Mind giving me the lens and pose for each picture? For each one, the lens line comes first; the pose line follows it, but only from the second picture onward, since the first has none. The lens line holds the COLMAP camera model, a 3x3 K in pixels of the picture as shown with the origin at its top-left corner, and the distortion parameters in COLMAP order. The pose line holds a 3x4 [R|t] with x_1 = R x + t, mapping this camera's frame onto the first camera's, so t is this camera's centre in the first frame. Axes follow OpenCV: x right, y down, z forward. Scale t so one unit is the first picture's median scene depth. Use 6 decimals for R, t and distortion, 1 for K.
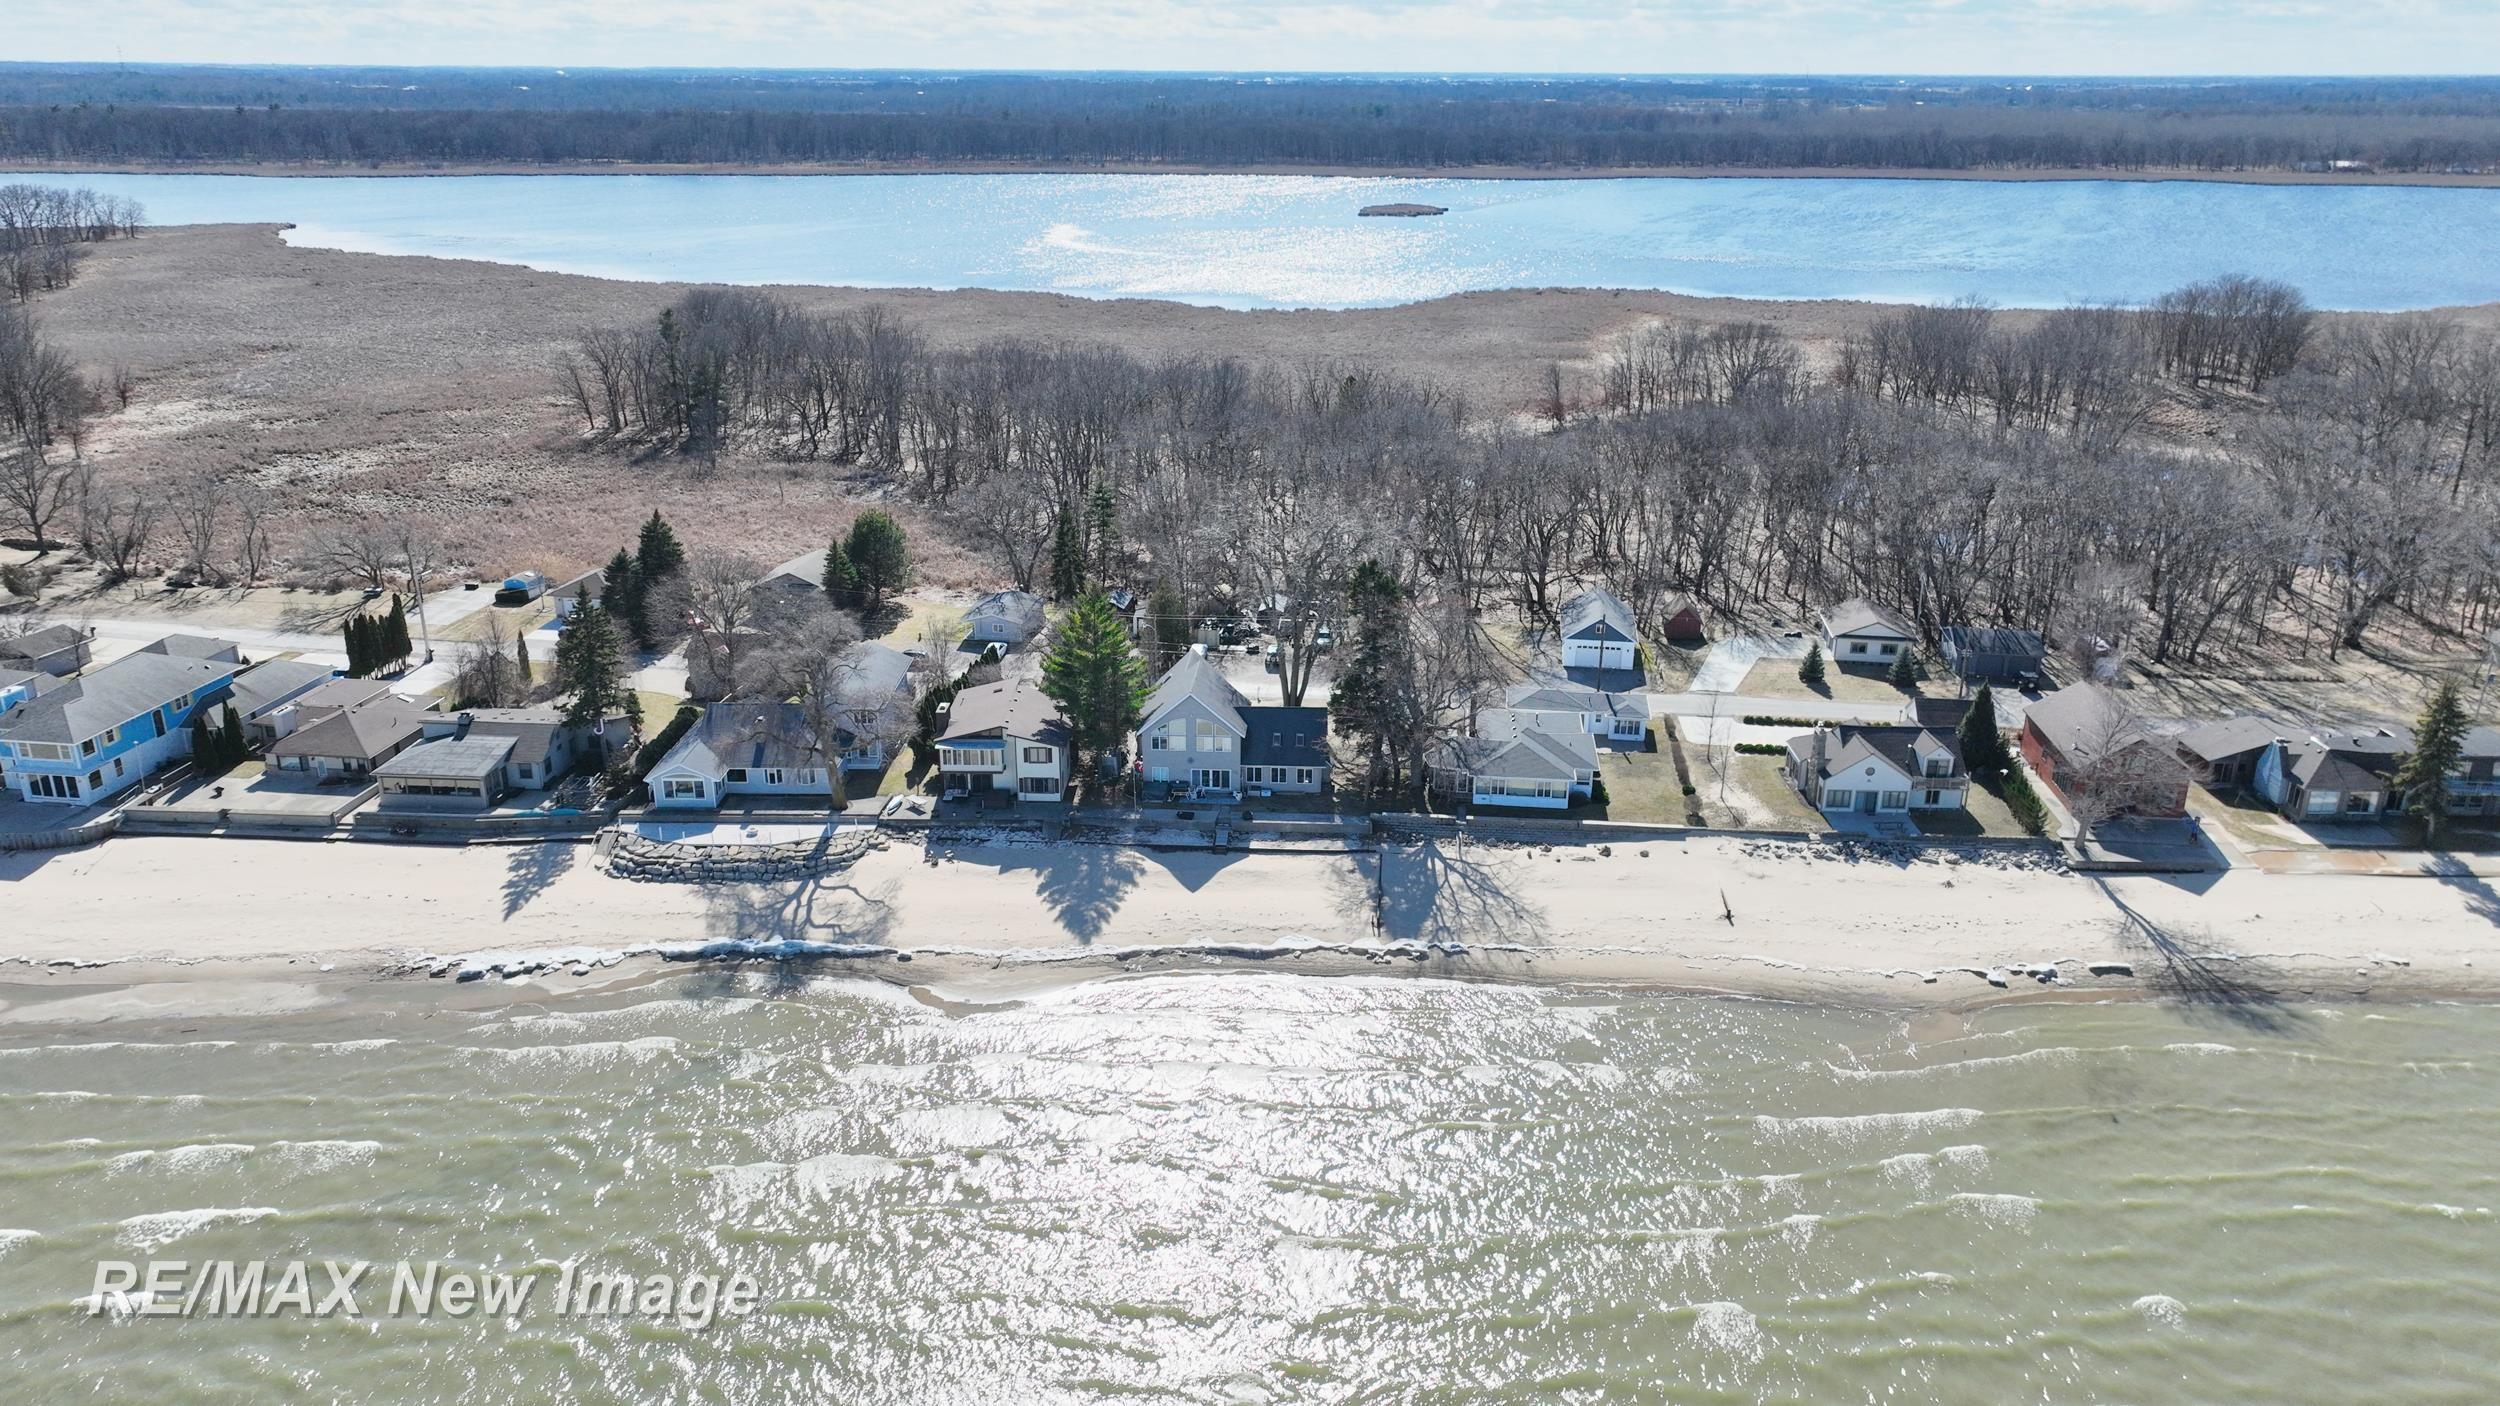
lens RADIAL K [[1786.2, 0, 1256.1], [0, 1786.2, 656.0], [0, 0, 1]] dist [0.006123, 0.003155]
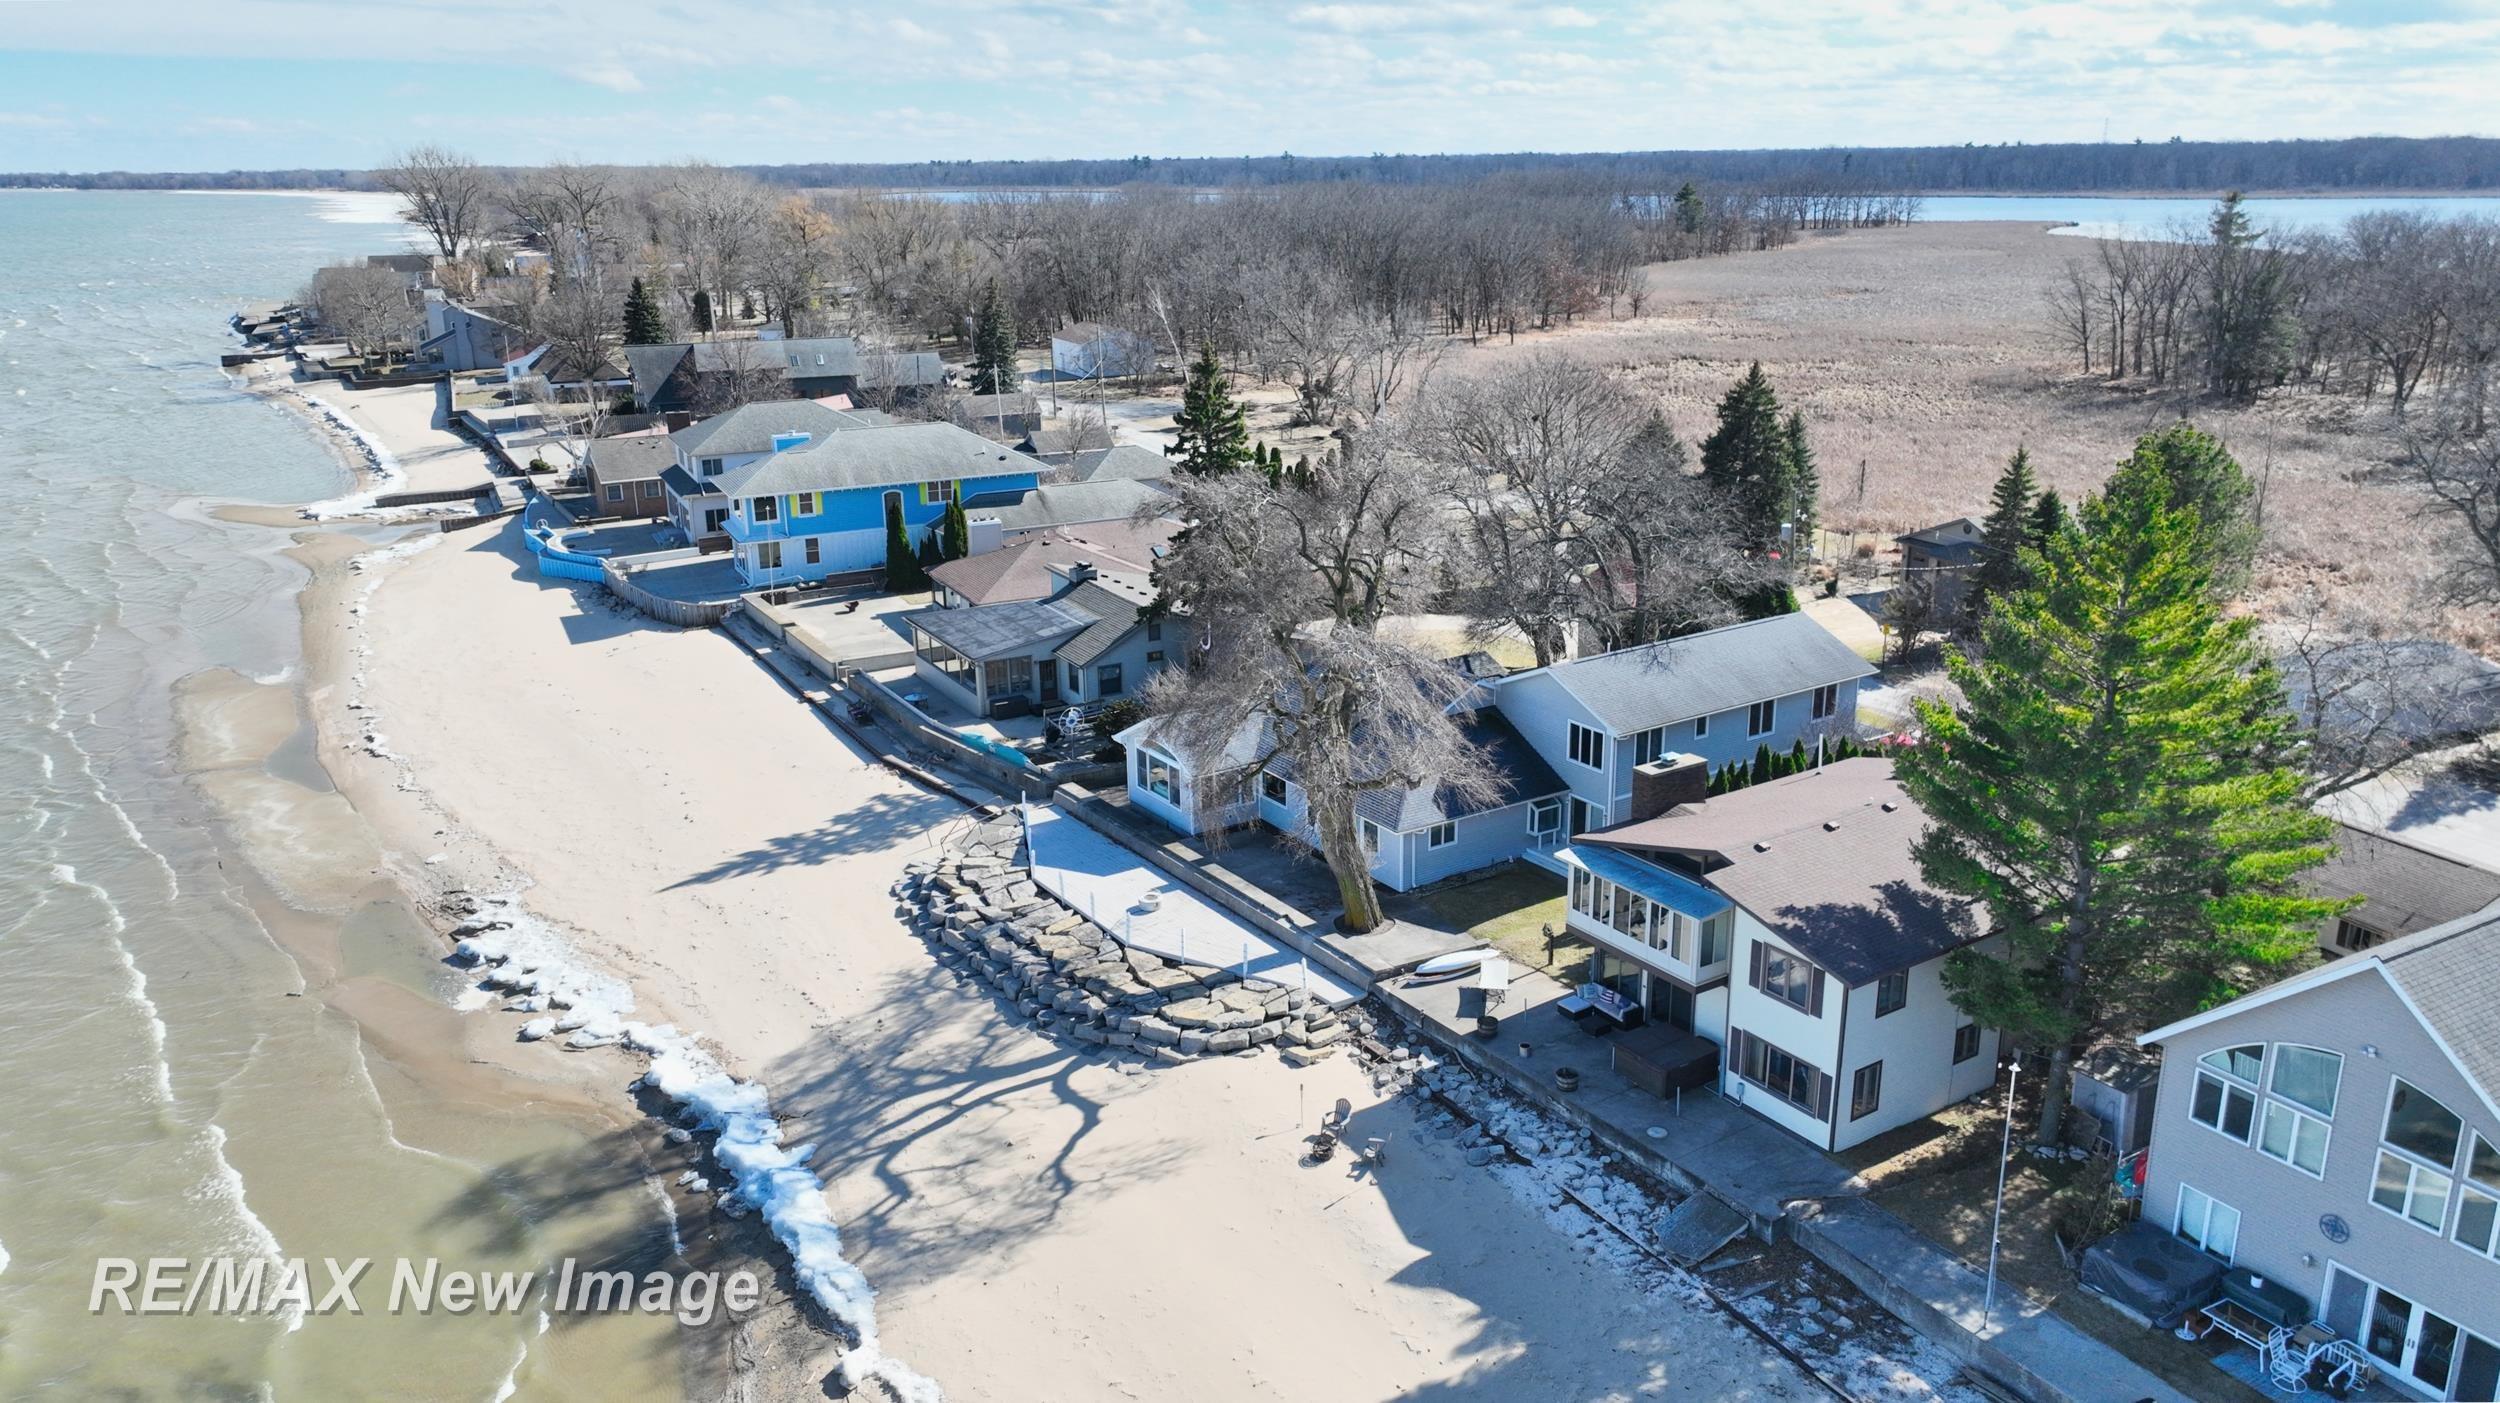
lens RADIAL K [[1774.1, 0, 1245.8], [0, 1774.1, 696.7], [0, 0, 1]] dist [0.004201, 0.005476]
pose [[0.548295, 0.227304, -0.804801, 0.061286], [-0.245179, 0.963757, 0.105164, -0.000498], [0.799537, 0.139660, 0.584153, 0.731041]]
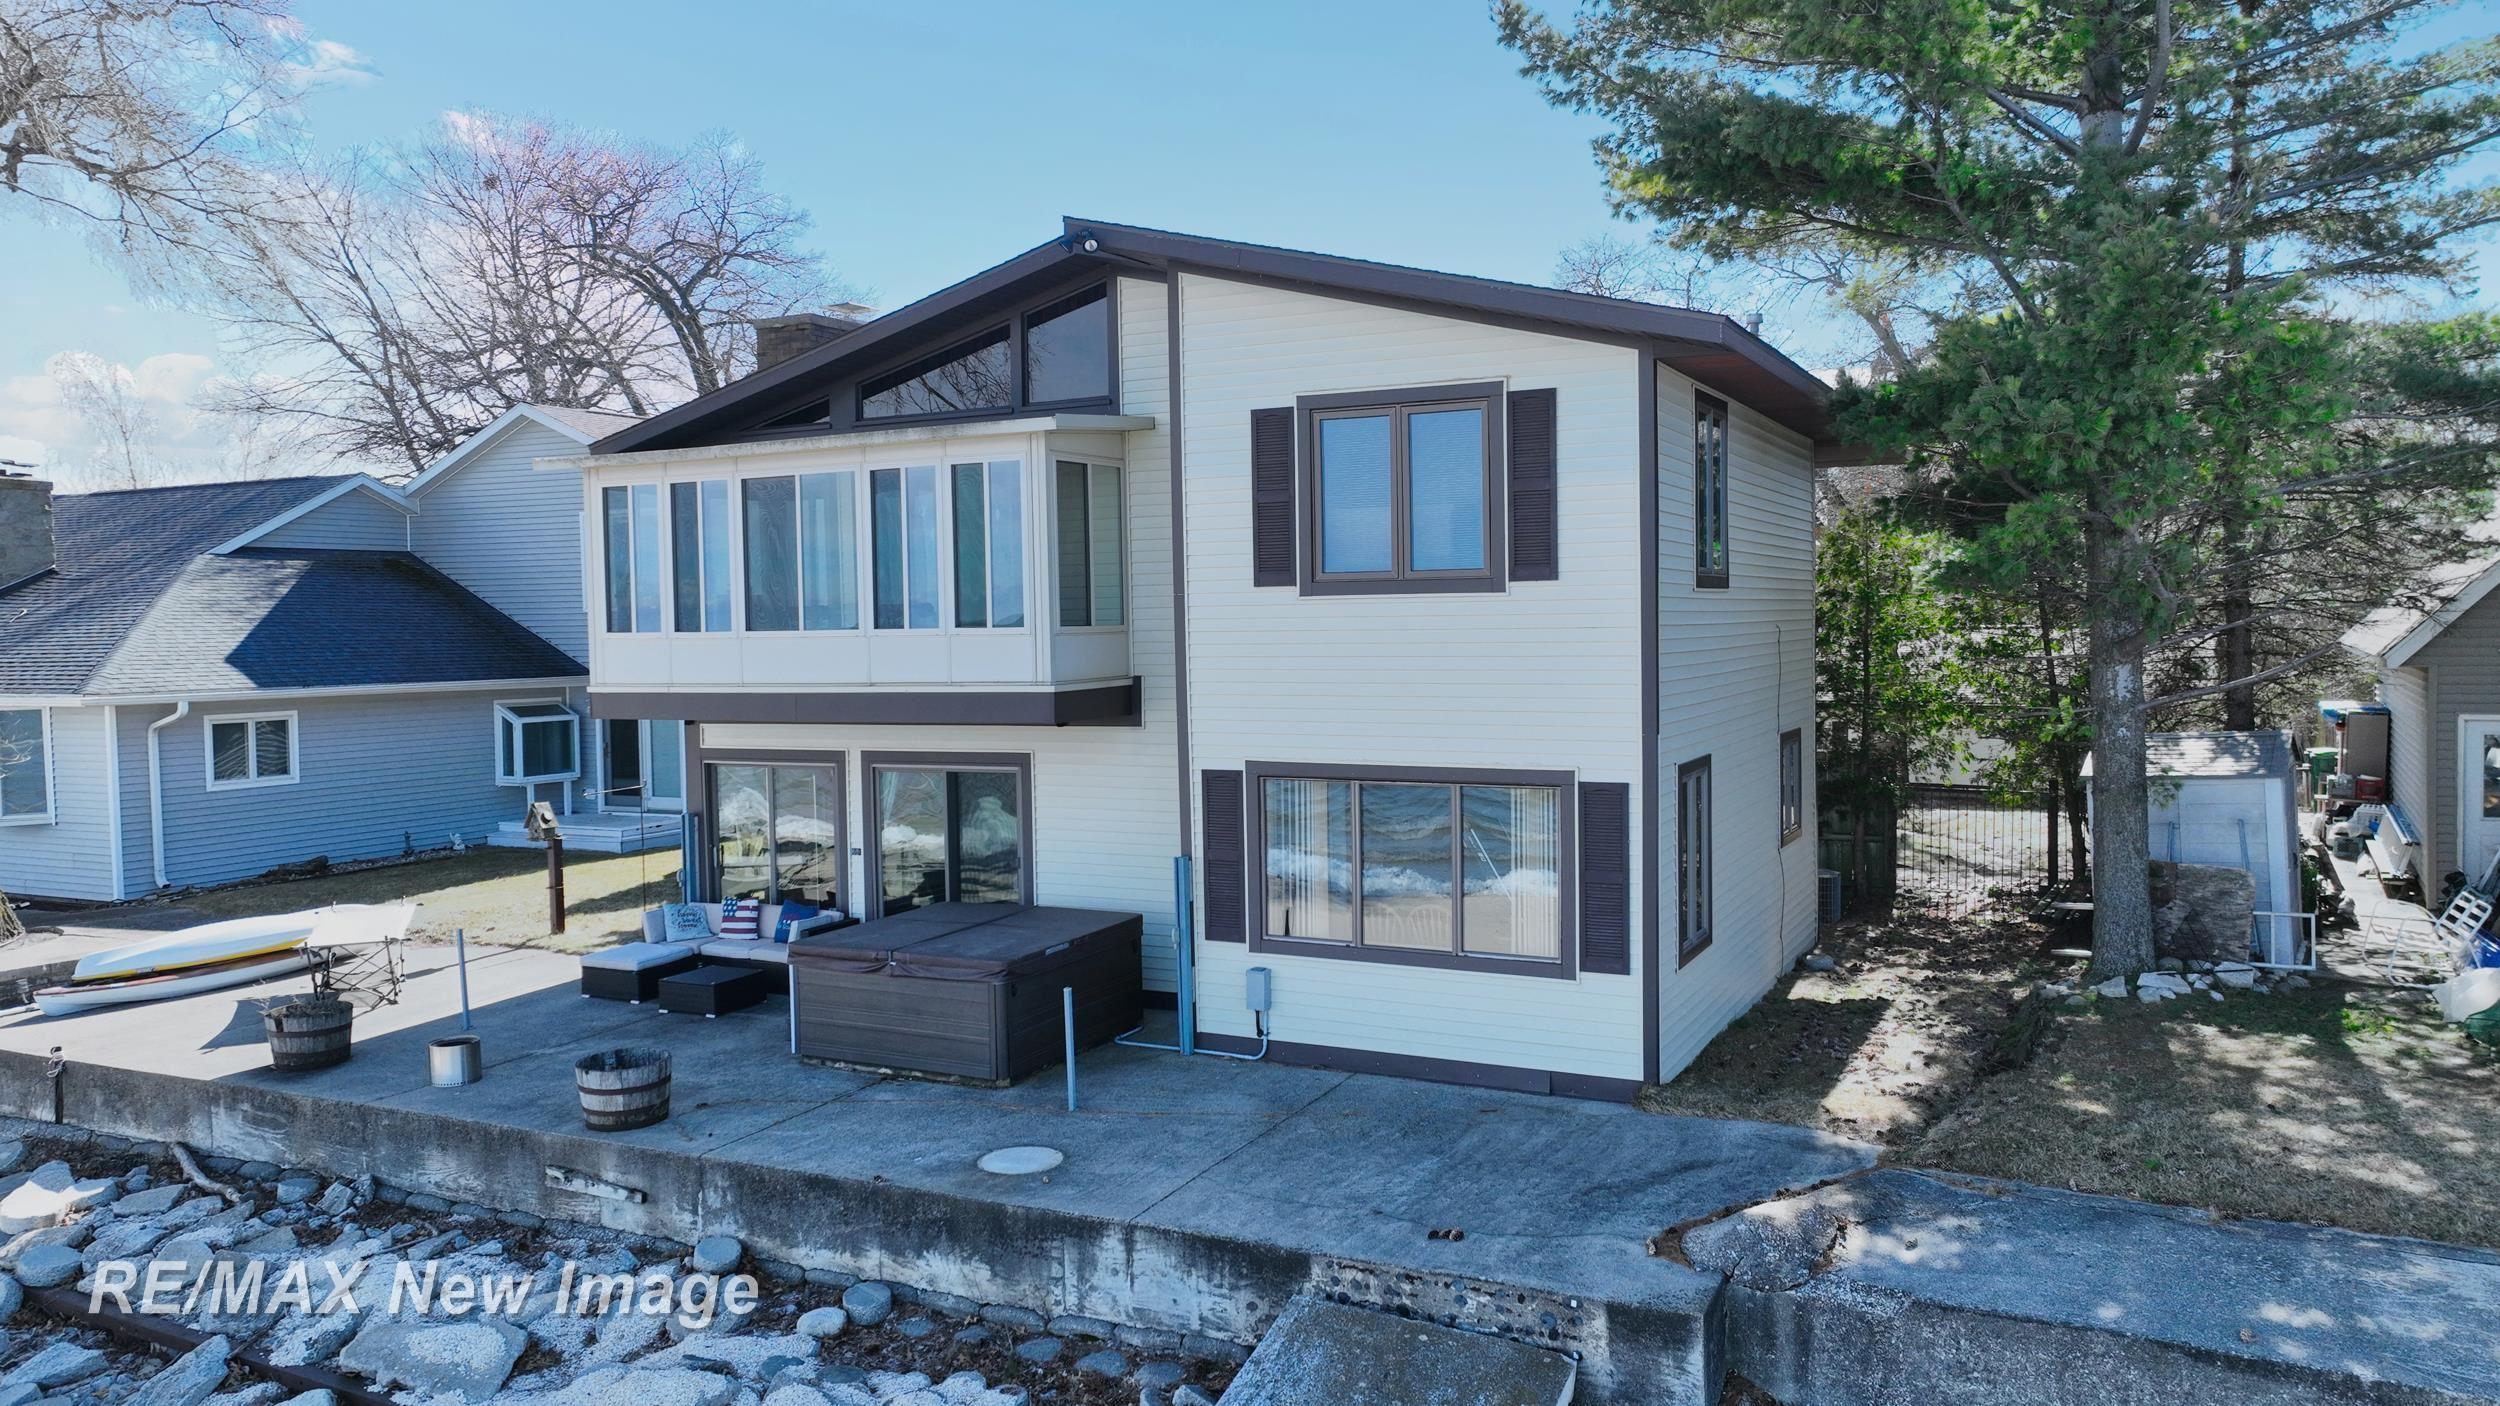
lens RADIAL K [[1761.1, 0, 1249.8], [0, 1761.1, 702.9], [0, 0, 1]] dist [0.005658, -0.000058]
pose [[0.897087, -0.002653, -0.441847, -0.089437], [-0.116792, 0.962993, -0.242907, 0.085837], [0.426140, 0.269513, 0.863578, 0.914244]]
